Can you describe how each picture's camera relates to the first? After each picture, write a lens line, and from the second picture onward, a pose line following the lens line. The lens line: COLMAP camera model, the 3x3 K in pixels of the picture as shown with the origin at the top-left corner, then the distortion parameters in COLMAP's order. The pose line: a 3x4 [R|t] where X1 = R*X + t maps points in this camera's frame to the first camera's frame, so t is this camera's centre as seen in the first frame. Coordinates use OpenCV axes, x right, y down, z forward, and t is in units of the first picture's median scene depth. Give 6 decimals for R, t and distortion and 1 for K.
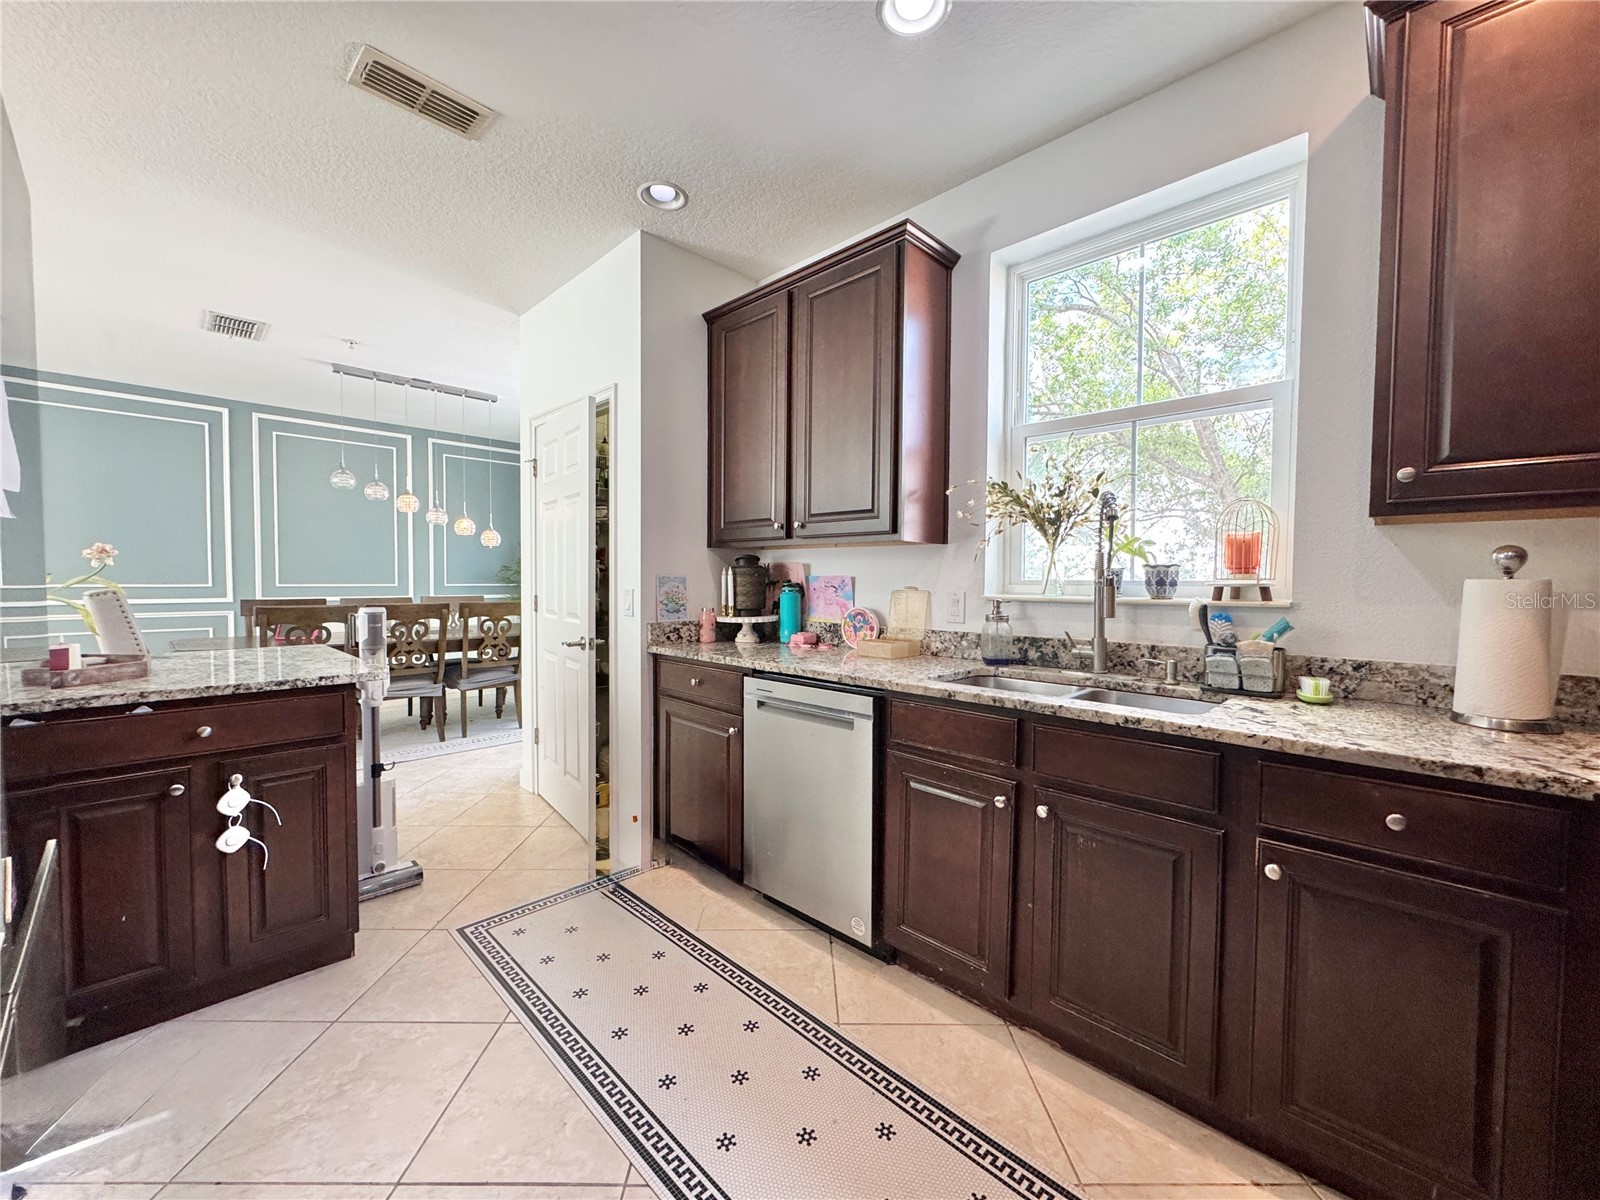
lens RADIAL K [[627.6, 0, 800.0], [0, 627.6, 600.0], [0, 0, 1]] dist [-0.003900, -0.000041]
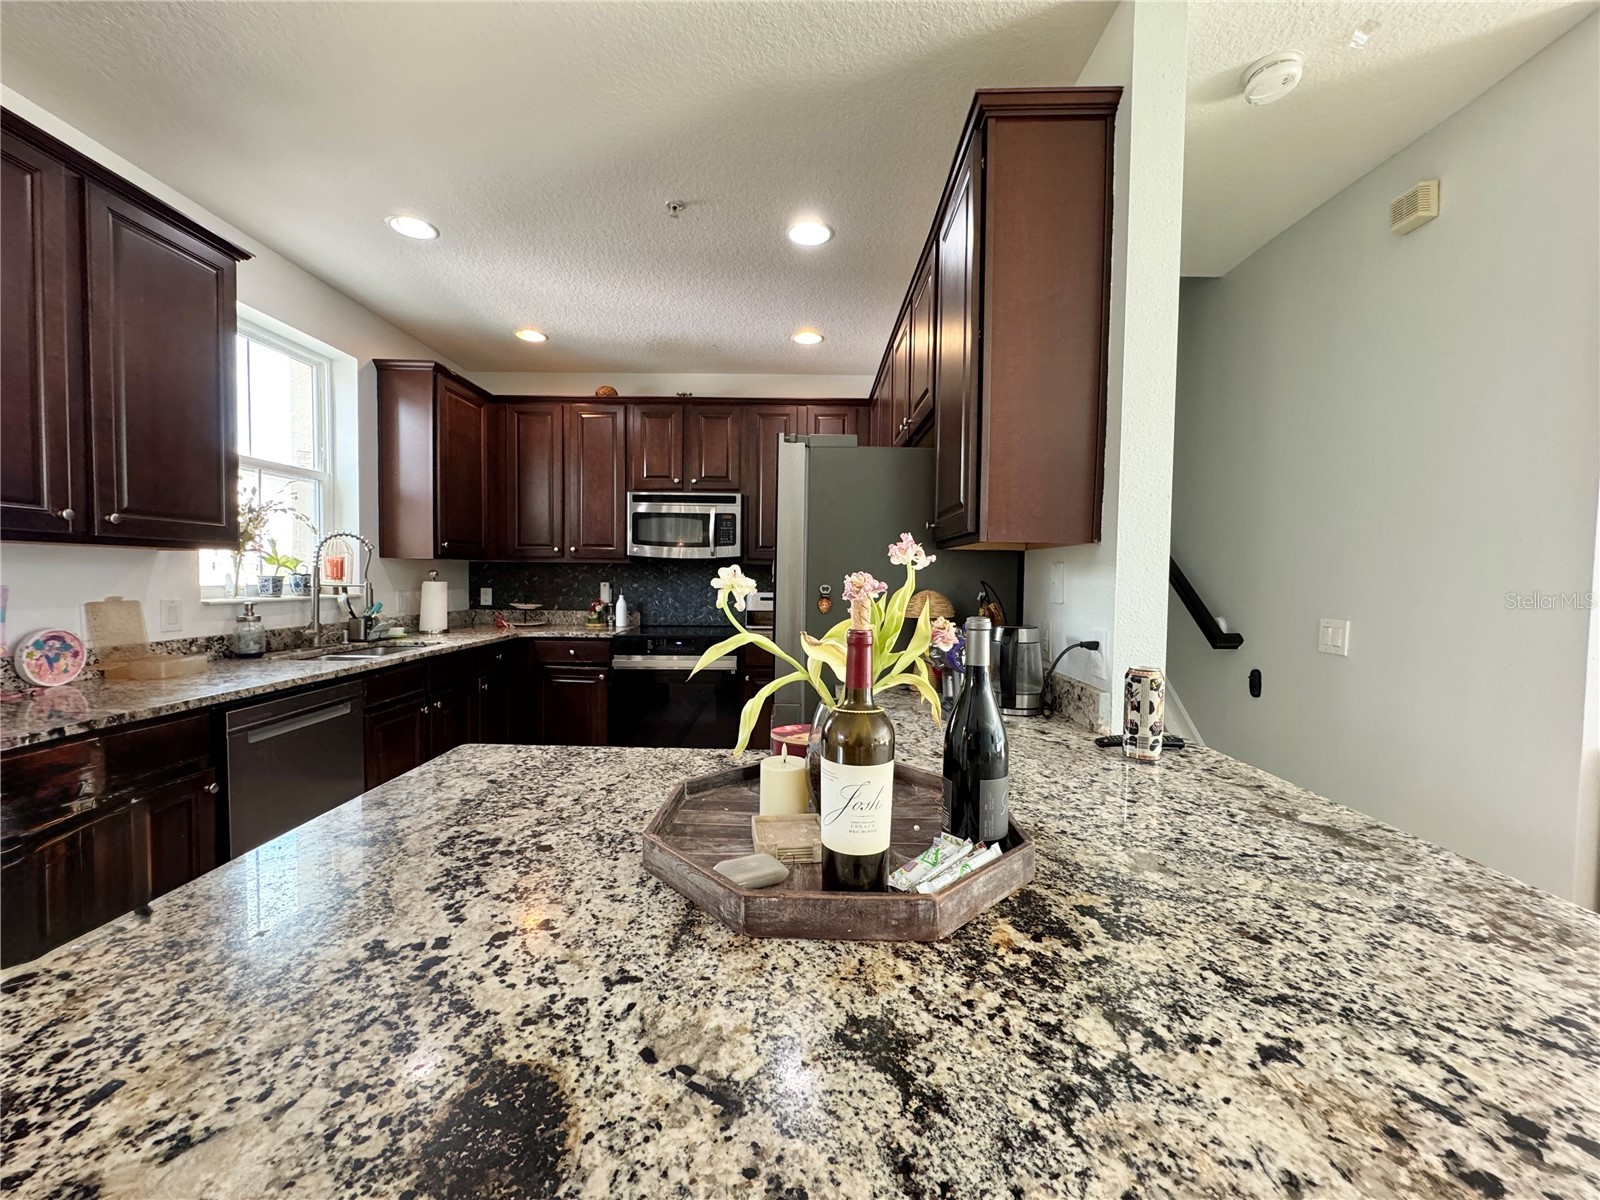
lens RADIAL K [[641.7, 0, 796.1], [0, 641.7, 599.0], [0, 0, 1]] dist [0.000358, 0.000594]
pose [[-0.692578, -0.043752, 0.720015, -1.212196], [0.005438, 0.997814, 0.065864, -0.078784], [-0.721322, 0.049531, -0.690826, 1.041153]]
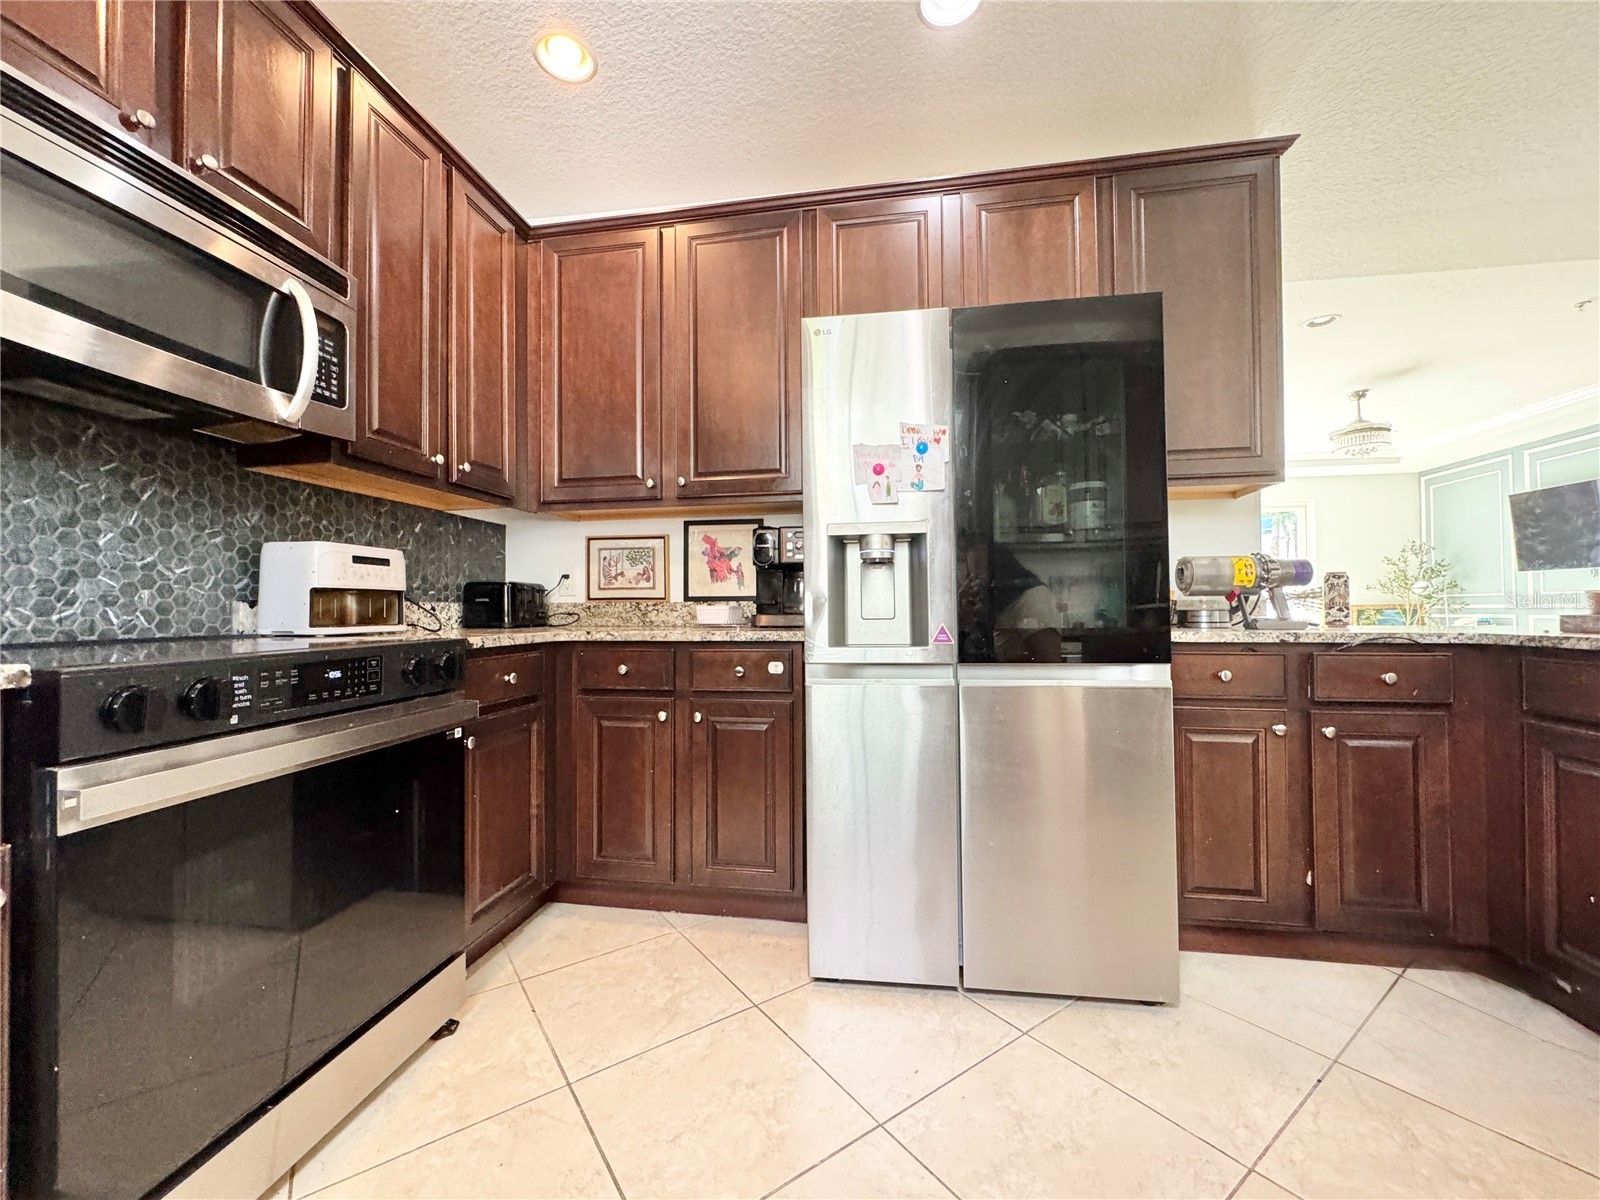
lens RADIAL K [[635.8, 0, 799.0], [0, 635.8, 599.1], [0, 0, 1]] dist [-0.001927, 0.000240]
pose [[-0.815630, -0.013793, -0.578409, 0.215662], [-0.020330, 0.999782, 0.004827, 0.076768], [0.578216, 0.015696, -0.815733, 0.733299]]
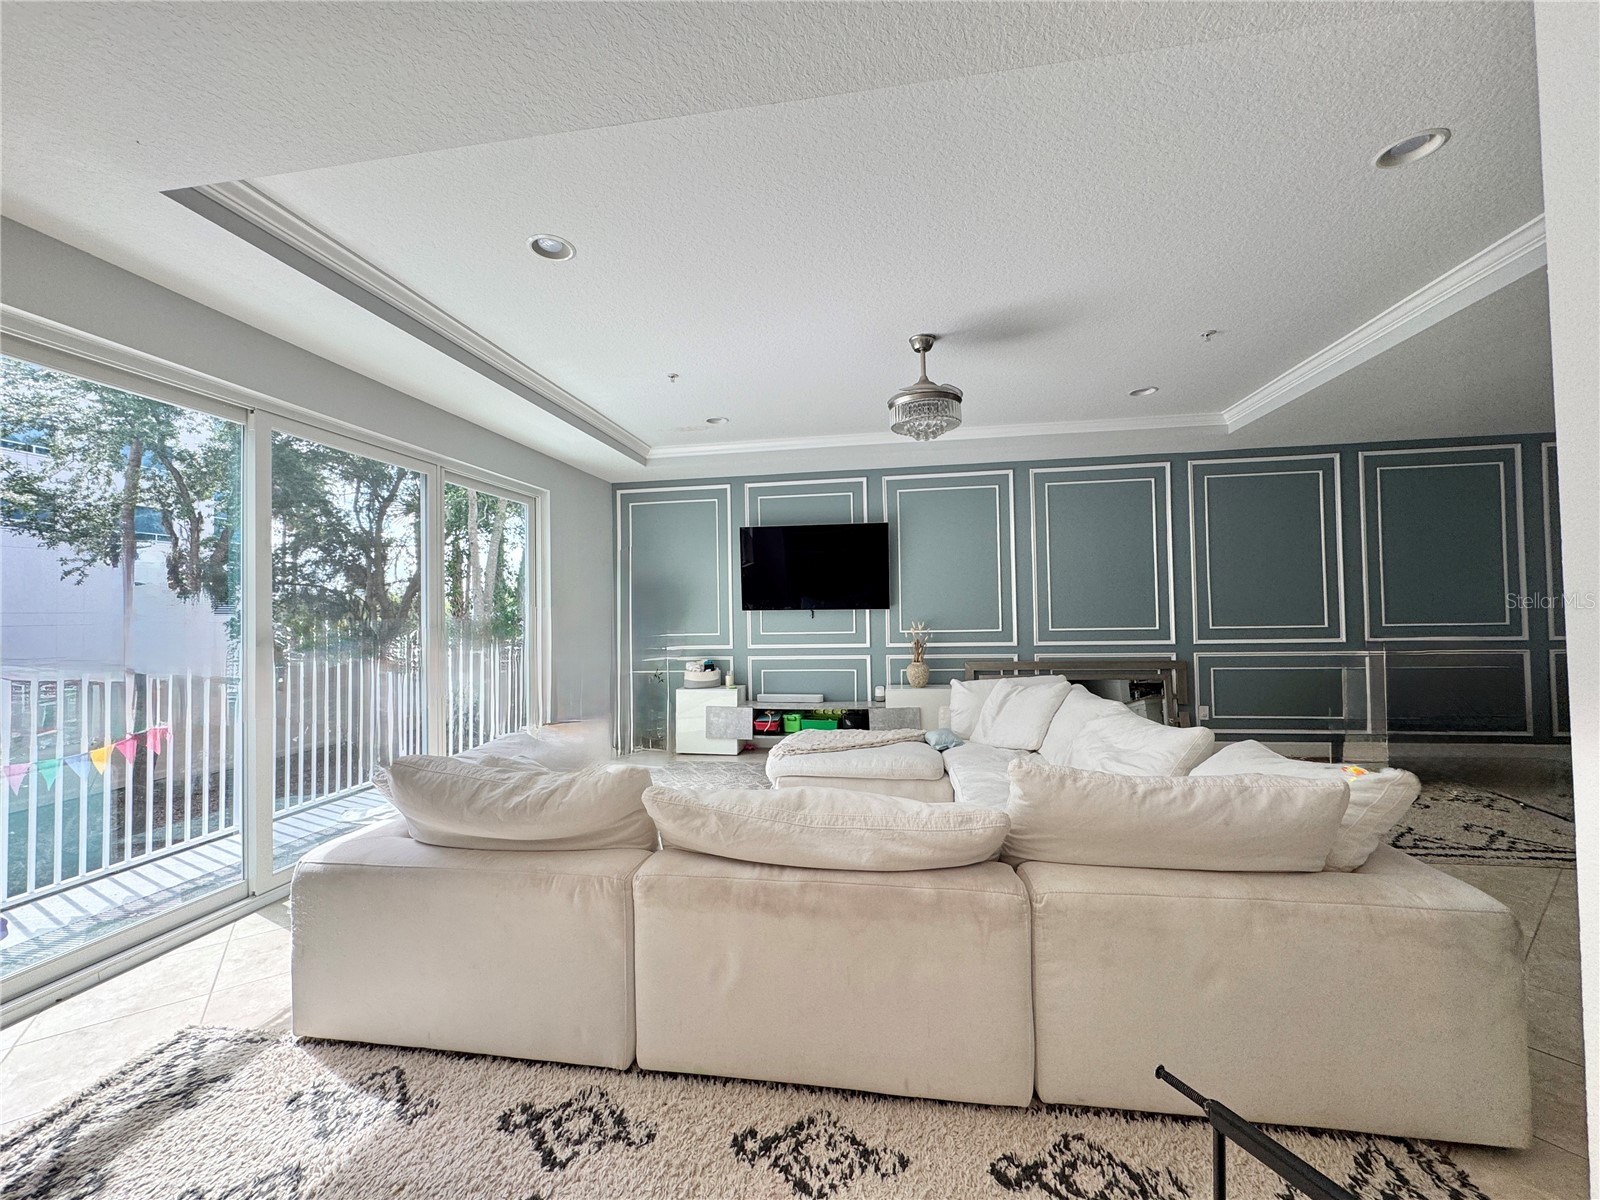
lens RADIAL K [[635.8, 0, 799.0], [0, 635.8, 599.1], [0, 0, 1]] dist [-0.001927, 0.000240]
pose [[0.580233, -0.031776, -0.813831, -1.785260], [-0.003636, 0.999128, -0.041604, -0.037089], [0.814443, 0.027099, 0.579611, -1.111930]]
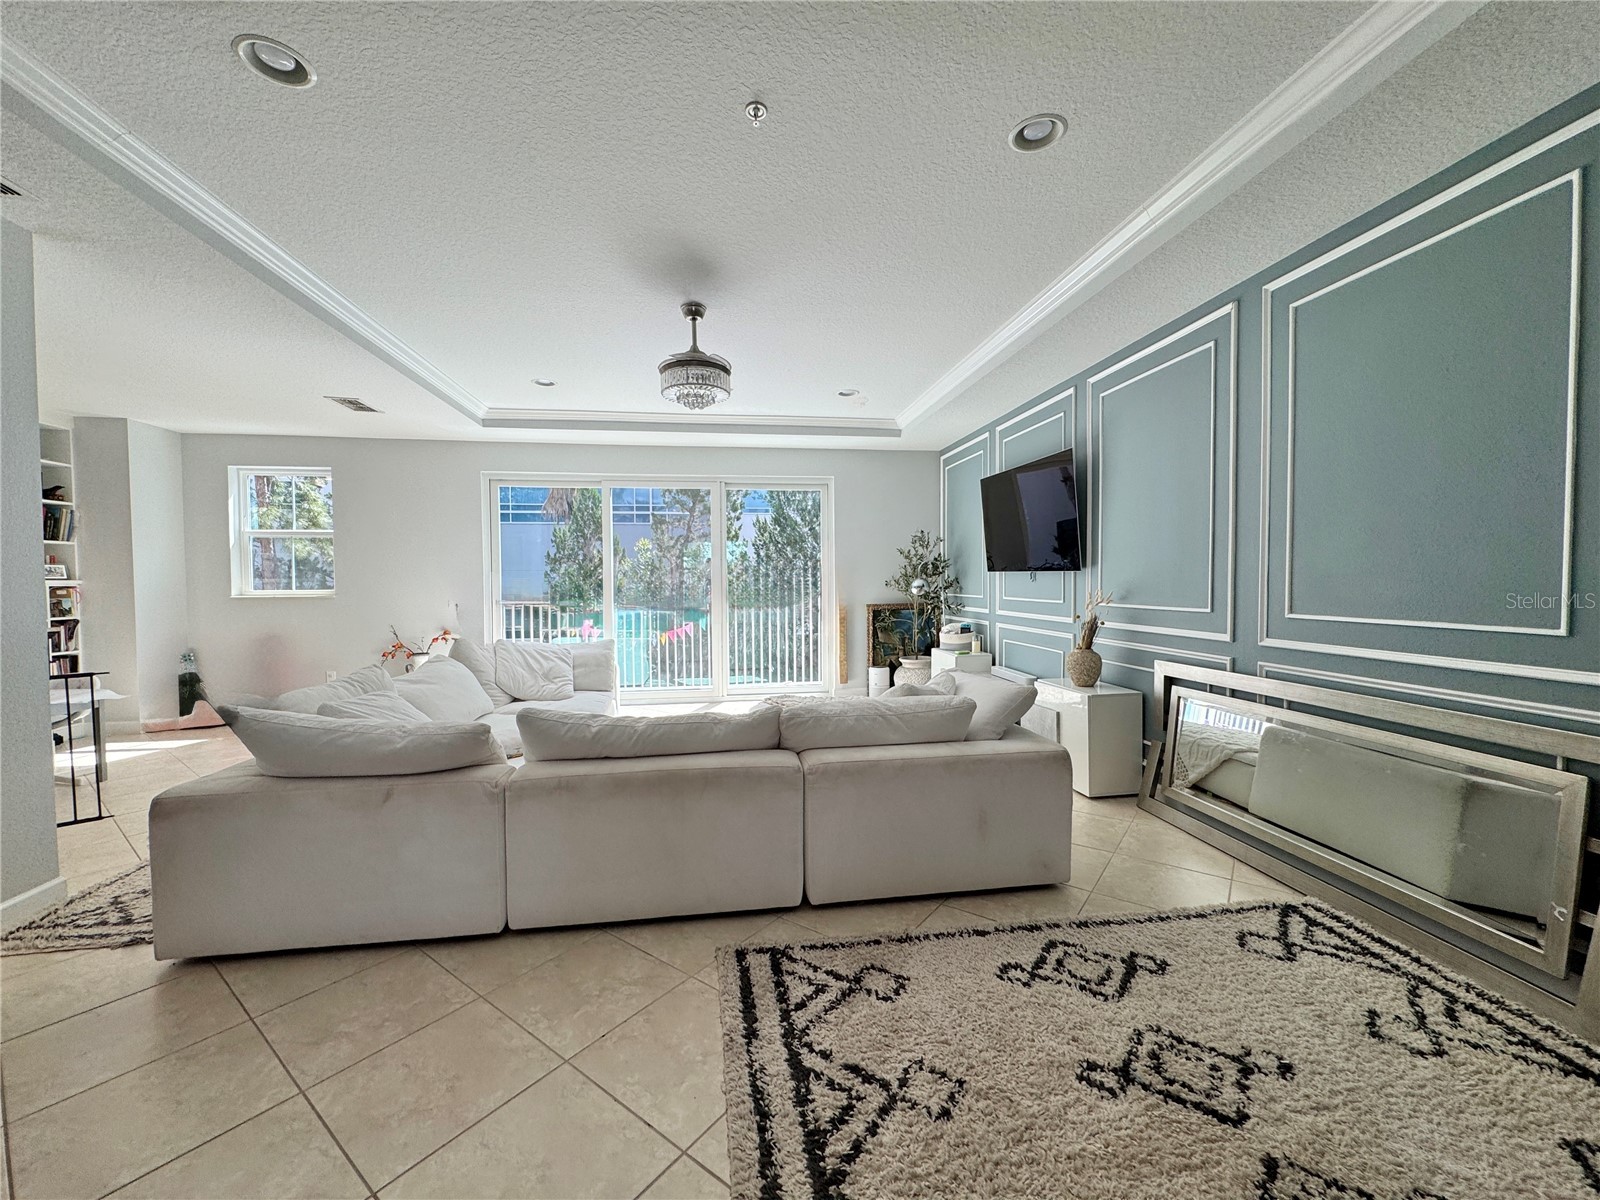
lens RADIAL K [[635.8, 0, 799.0], [0, 635.8, 599.1], [0, 0, 1]] dist [-0.001927, 0.000240]
pose [[-0.607062, 0.022461, -0.794337, -1.738441], [-0.023903, 0.998632, 0.046505, -0.090632], [0.794295, 0.047219, -0.605695, 1.181133]]
